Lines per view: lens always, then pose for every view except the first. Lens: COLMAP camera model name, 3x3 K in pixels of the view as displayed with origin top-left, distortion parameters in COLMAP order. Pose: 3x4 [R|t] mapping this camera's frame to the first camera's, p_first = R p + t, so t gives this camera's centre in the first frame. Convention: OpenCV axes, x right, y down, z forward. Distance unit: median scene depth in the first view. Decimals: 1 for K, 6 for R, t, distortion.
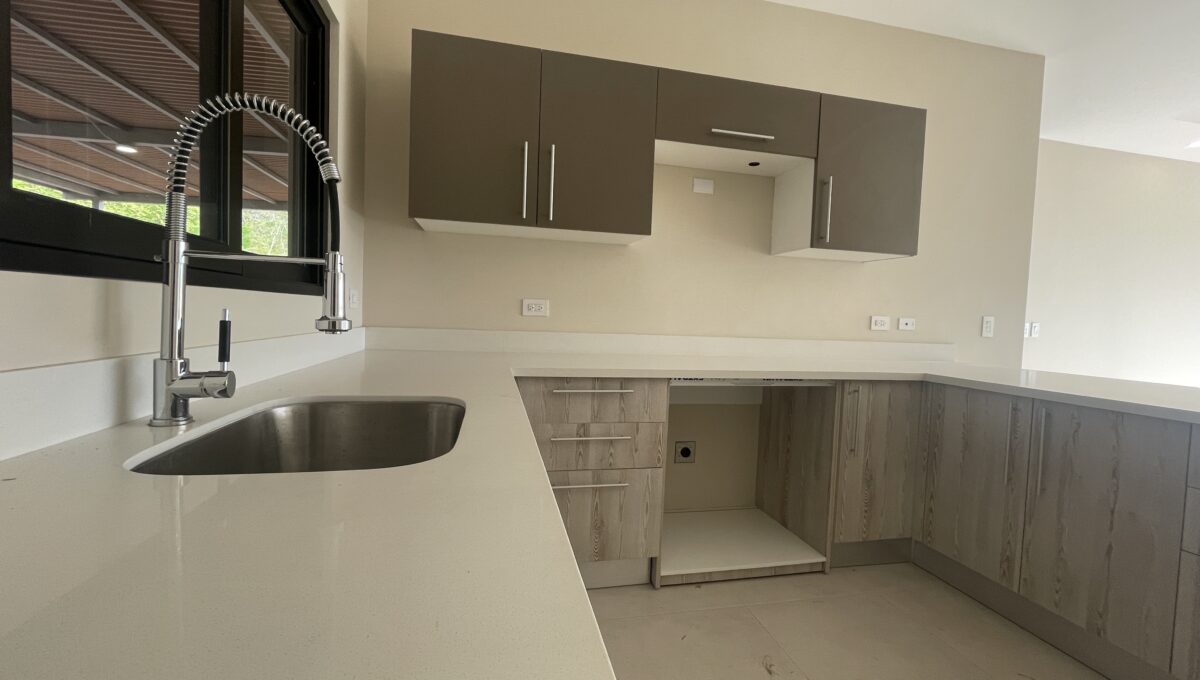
lens RADIAL K [[491.9, 0, 601.9], [0, 491.9, 335.9], [0, 0, 1]] dist [-0.000129, 0.000093]
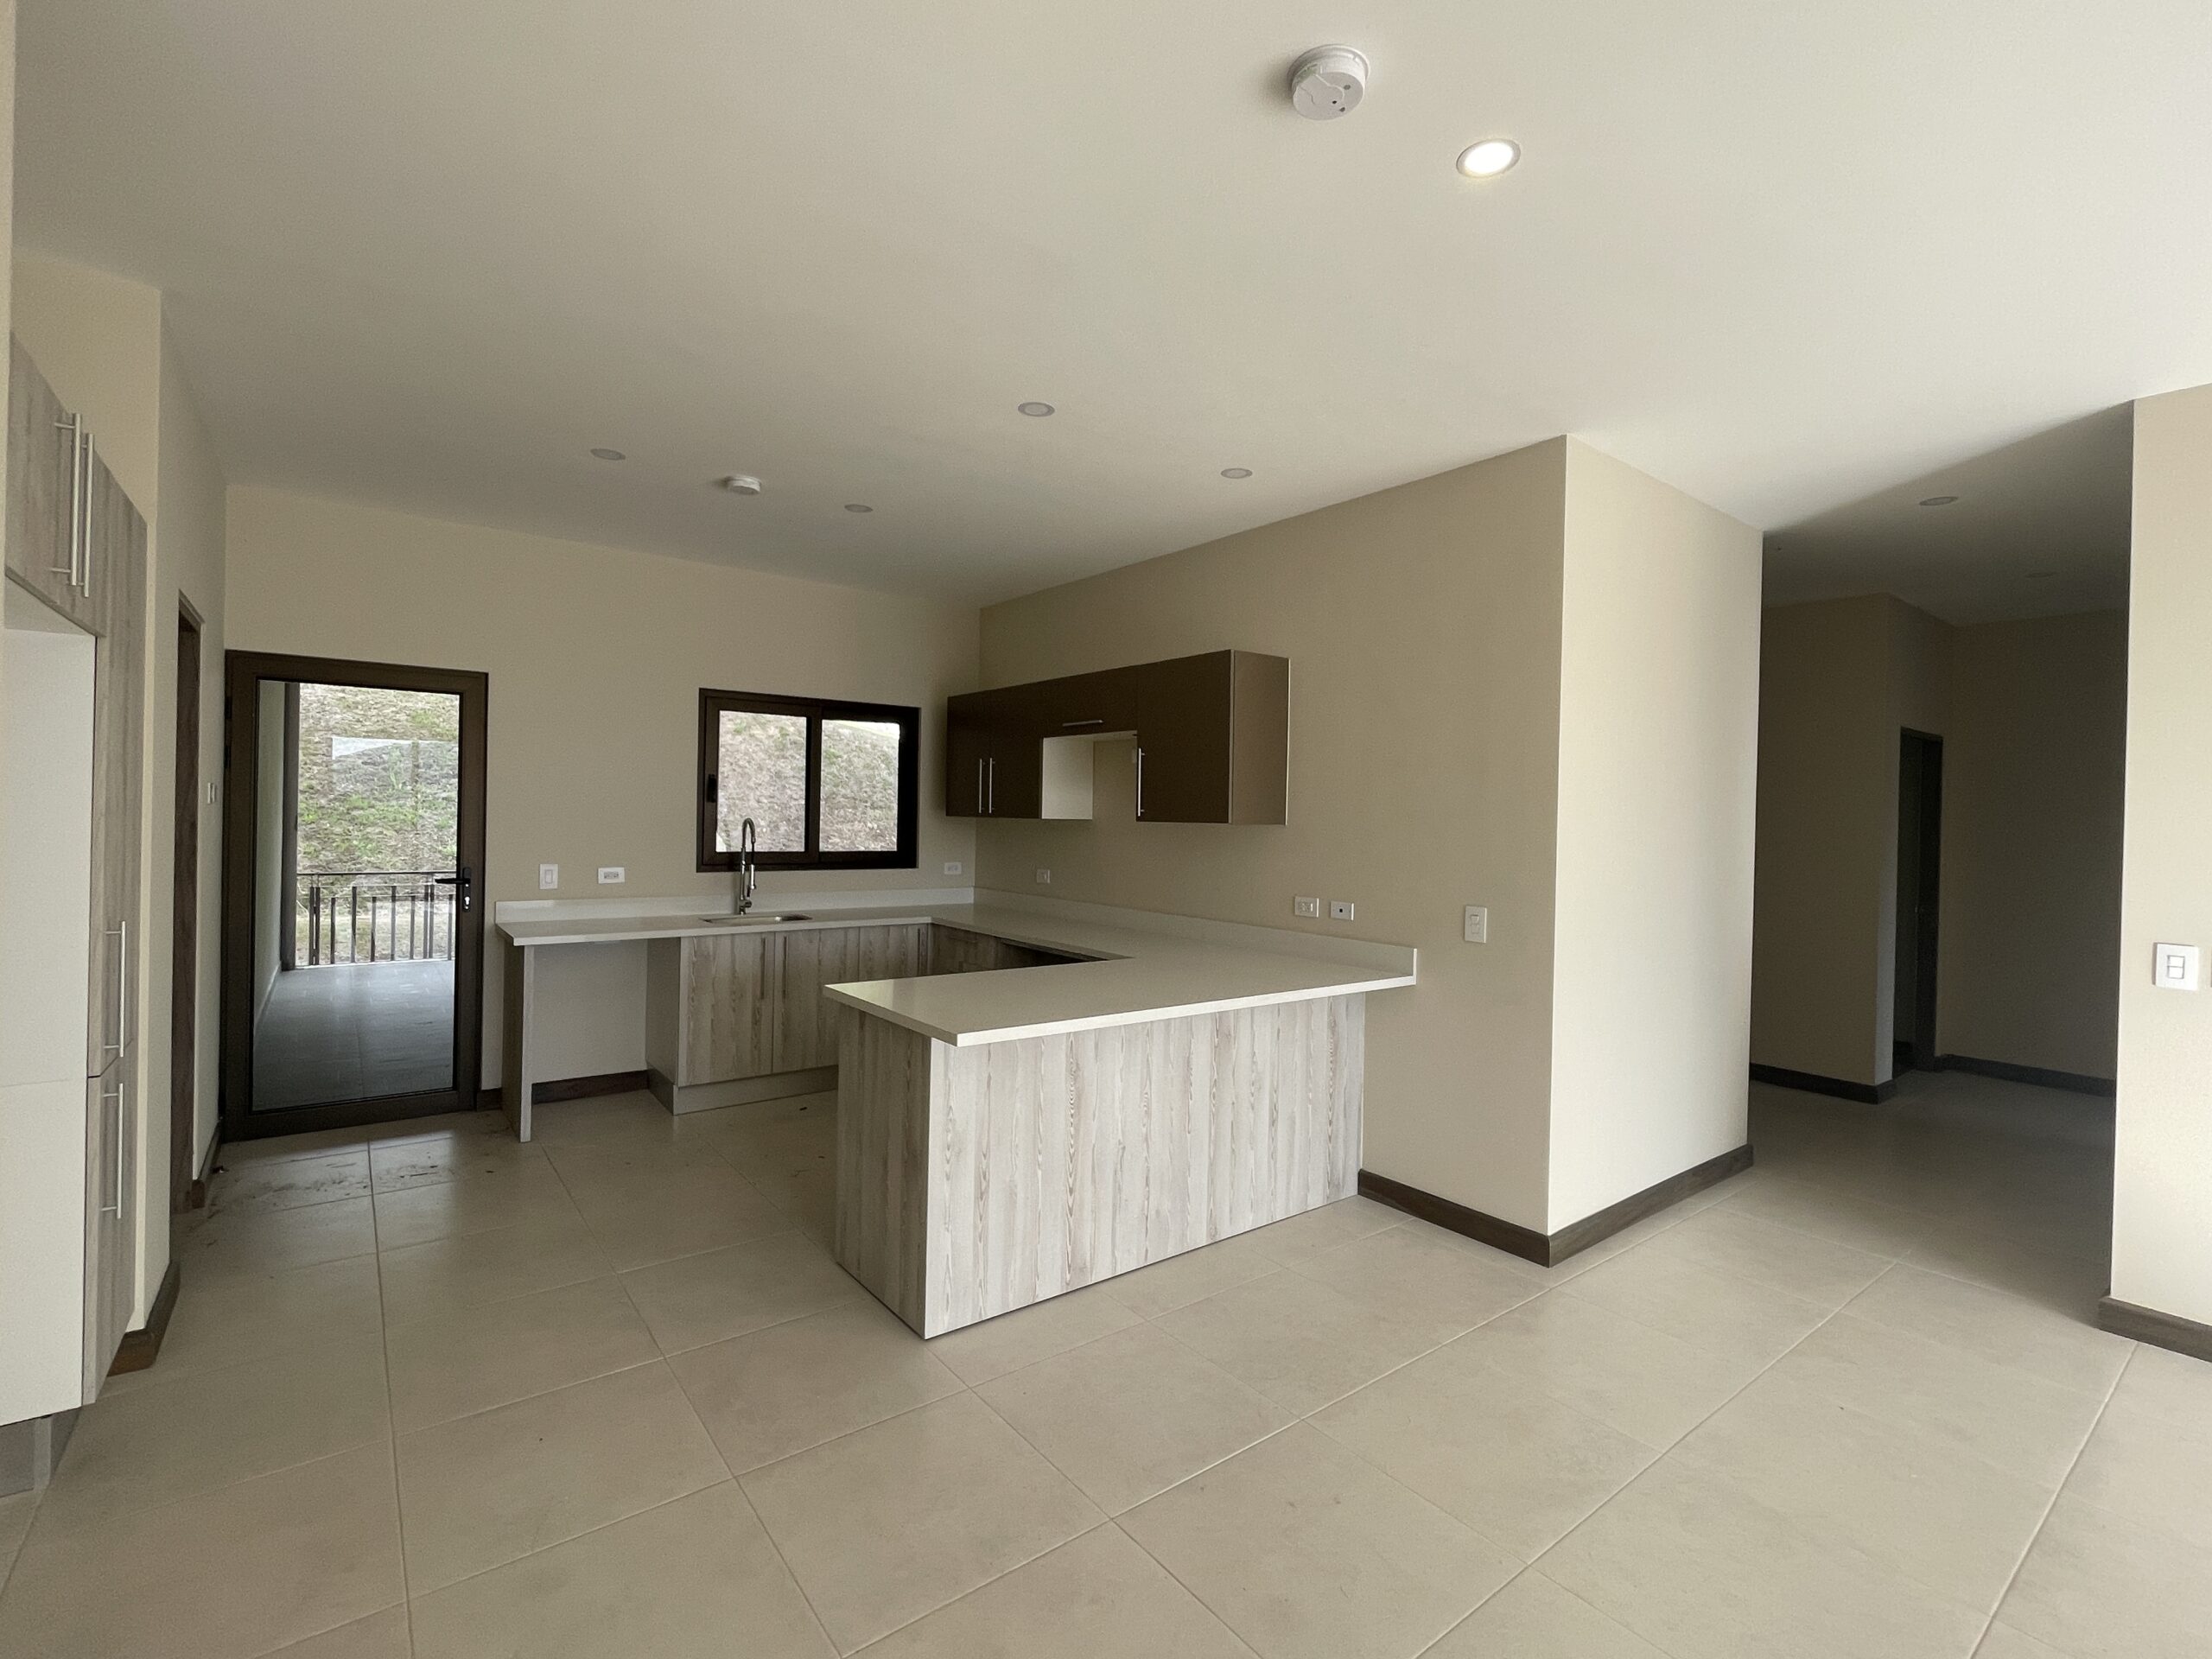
lens RADIAL K [[997.0, 0, 1106.0], [0, 997.0, 829.5], [0, 0, 1]] dist [0.000105, 0.000000]
pose [[0.417038, -0.018037, -0.908710, 2.460663], [-0.044339, 0.998209, -0.040162, -0.093296], [0.907807, 0.057041, 0.415491, 0.151521]]
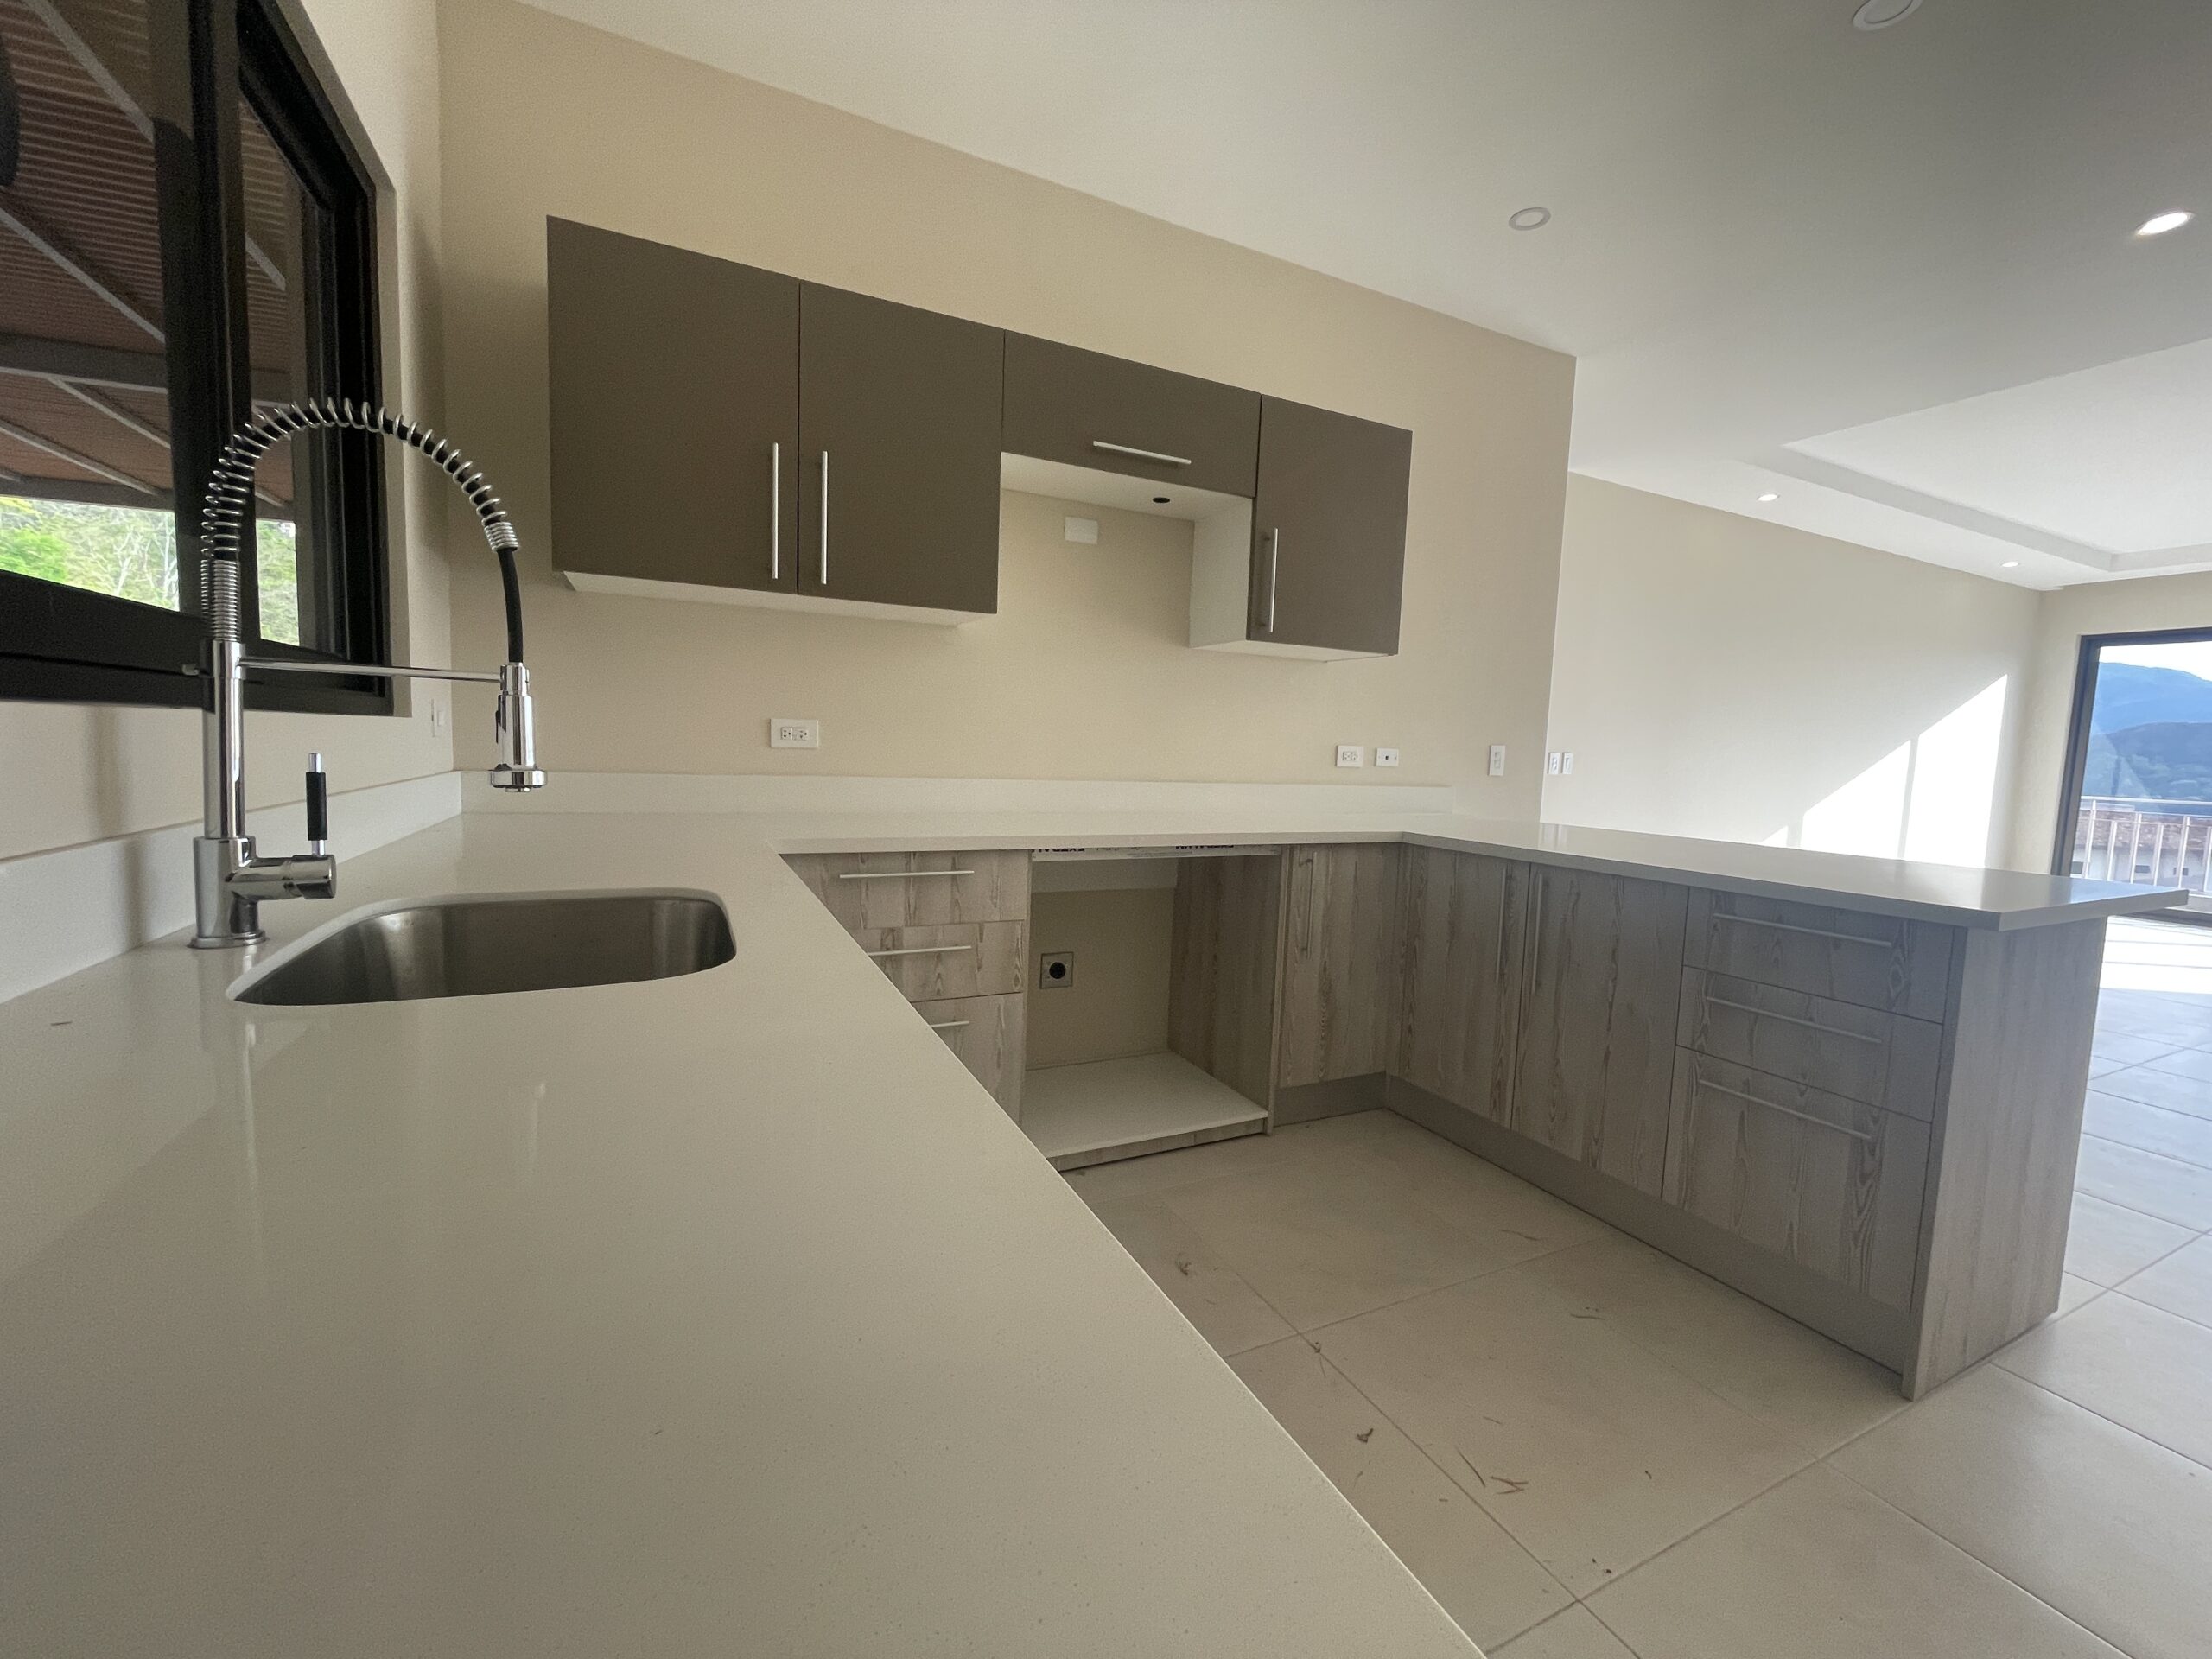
lens RADIAL K [[897.4, 0, 1106.0], [0, 897.4, 829.5], [0, 0, 1]] dist [-0.000277, 0.000112]
pose [[0.973807, -0.024042, 0.226099, -0.025161], [0.010532, 0.998096, 0.060770, -0.006751], [-0.227130, -0.056797, 0.972207, -0.116499]]
